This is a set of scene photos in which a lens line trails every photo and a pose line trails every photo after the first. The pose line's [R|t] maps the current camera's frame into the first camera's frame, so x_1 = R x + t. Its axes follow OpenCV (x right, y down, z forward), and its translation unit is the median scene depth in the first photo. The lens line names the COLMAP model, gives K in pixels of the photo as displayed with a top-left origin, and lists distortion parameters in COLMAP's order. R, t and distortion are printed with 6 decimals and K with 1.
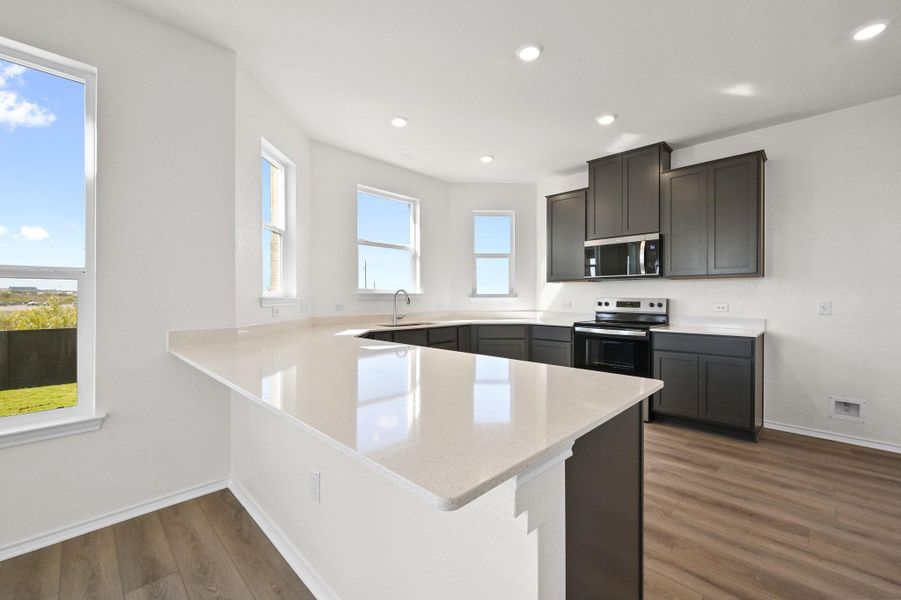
lens RADIAL K [[366.0, 0, 450.9], [0, 366.0, 301.8], [0, 0, 1]] dist [-0.003359, -0.000171]
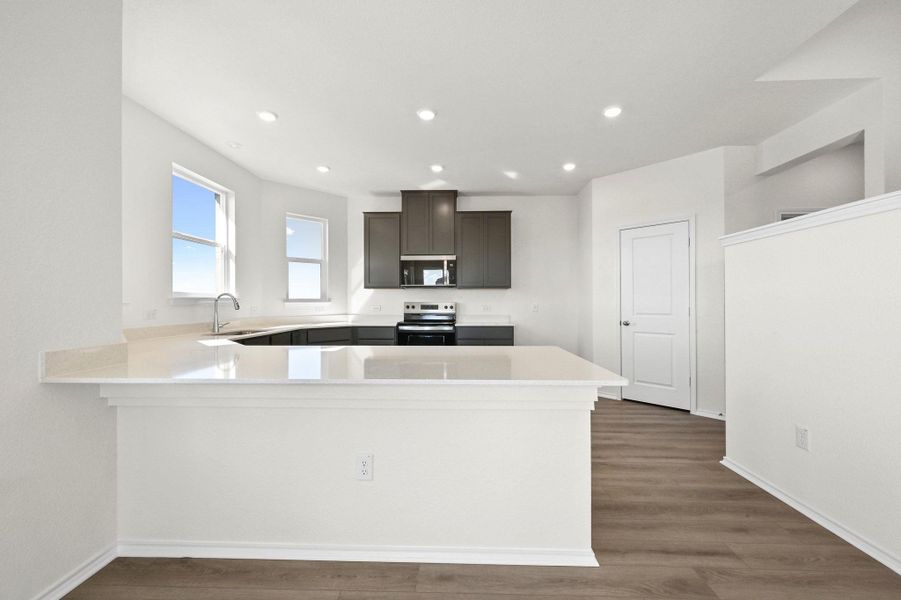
lens RADIAL K [[366.0, 0, 452.2], [0, 366.0, 302.1], [0, 0, 1]] dist [-0.003359, -0.000171]
pose [[0.736014, -0.002511, 0.676962, -0.324508], [0.009438, 0.999934, -0.006553, -0.001481], [-0.676901, 0.011212, 0.735989, -0.010338]]
